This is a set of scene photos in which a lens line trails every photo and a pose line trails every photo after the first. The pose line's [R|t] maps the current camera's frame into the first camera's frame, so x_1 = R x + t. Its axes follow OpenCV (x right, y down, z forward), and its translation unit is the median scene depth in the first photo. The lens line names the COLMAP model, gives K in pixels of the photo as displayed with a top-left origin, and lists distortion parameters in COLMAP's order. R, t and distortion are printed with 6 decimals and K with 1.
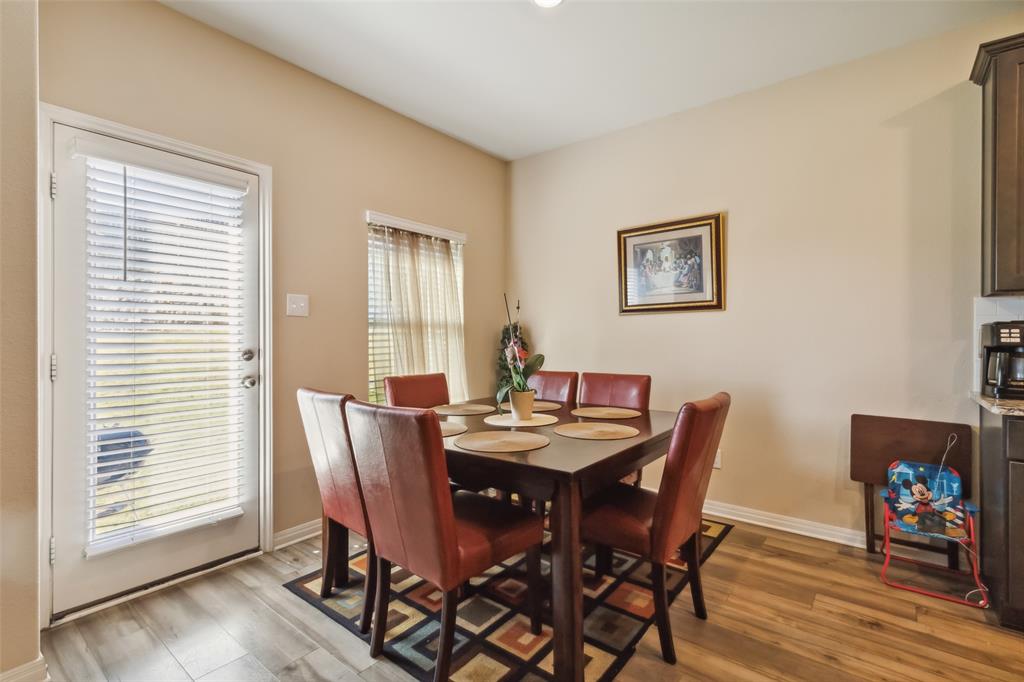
lens RADIAL K [[472.8, 0, 515.5], [0, 472.8, 335.7], [0, 0, 1]] dist [0.009905, -0.003140]
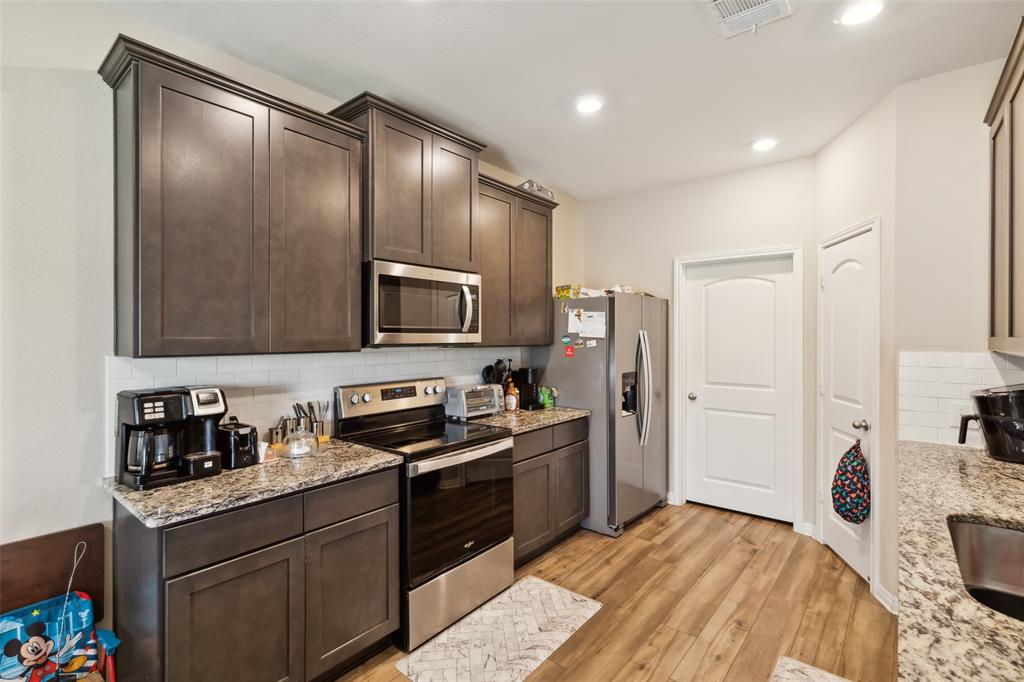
lens RADIAL K [[472.8, 0, 508.8], [0, 472.8, 337.6], [0, 0, 1]] dist [0.009905, -0.003140]
pose [[0.029038, -0.007222, 0.999552, 0.206433], [-0.004245, 0.999964, 0.007348, -0.120426], [-0.999569, -0.004456, 0.029006, 0.319715]]
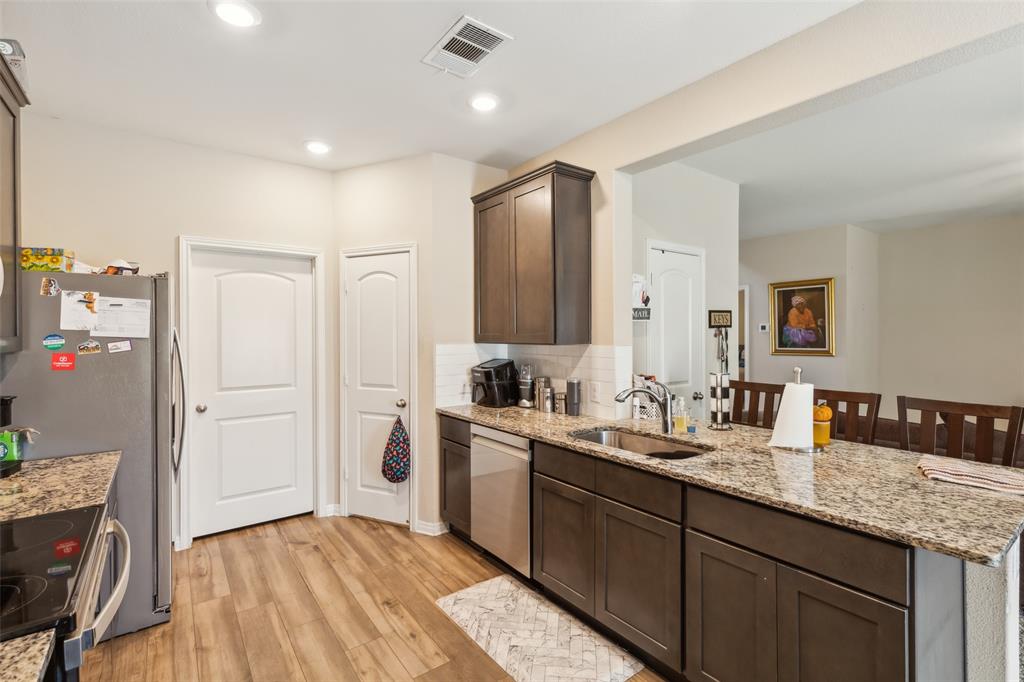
lens RADIAL K [[472.8, 0, 512.8], [0, 472.8, 334.5], [0, 0, 1]] dist [0.009905, -0.003140]
pose [[-0.964332, 0.001018, 0.264695, 0.664343], [0.000682, 0.999999, -0.001361, -0.114927], [-0.264697, -0.001132, -0.964331, 0.816325]]
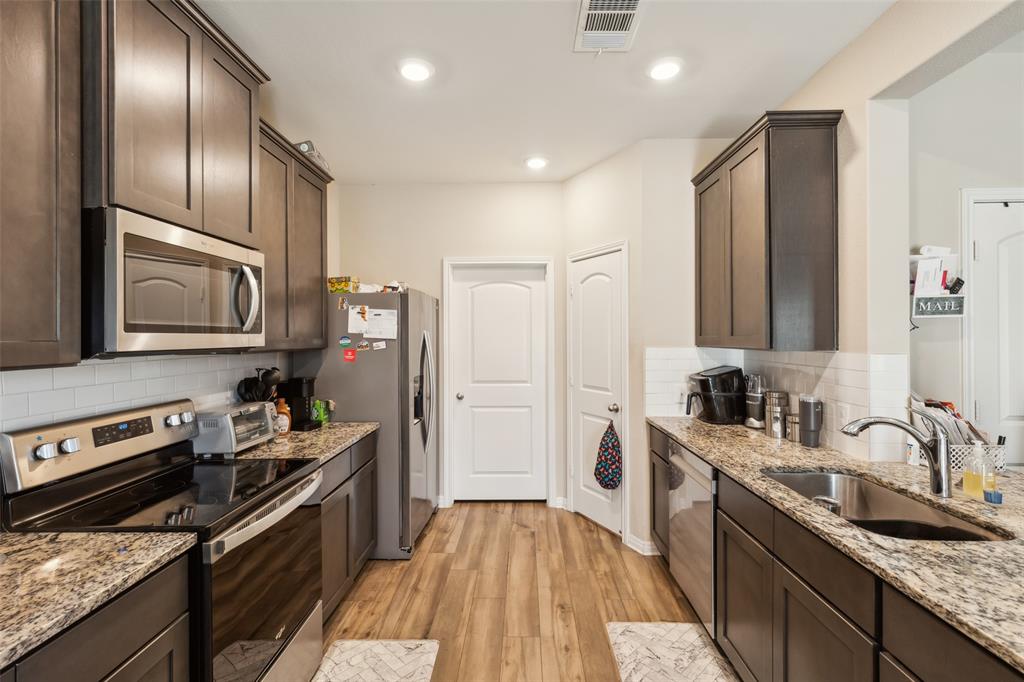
lens RADIAL K [[472.8, 0, 510.4], [0, 472.8, 334.9], [0, 0, 1]] dist [0.009905, -0.003140]
pose [[-0.598096, 0.001046, 0.801424, 0.436408], [-0.001291, 0.999997, -0.002268, -0.118252], [-0.801423, -0.002391, -0.598093, 0.588989]]
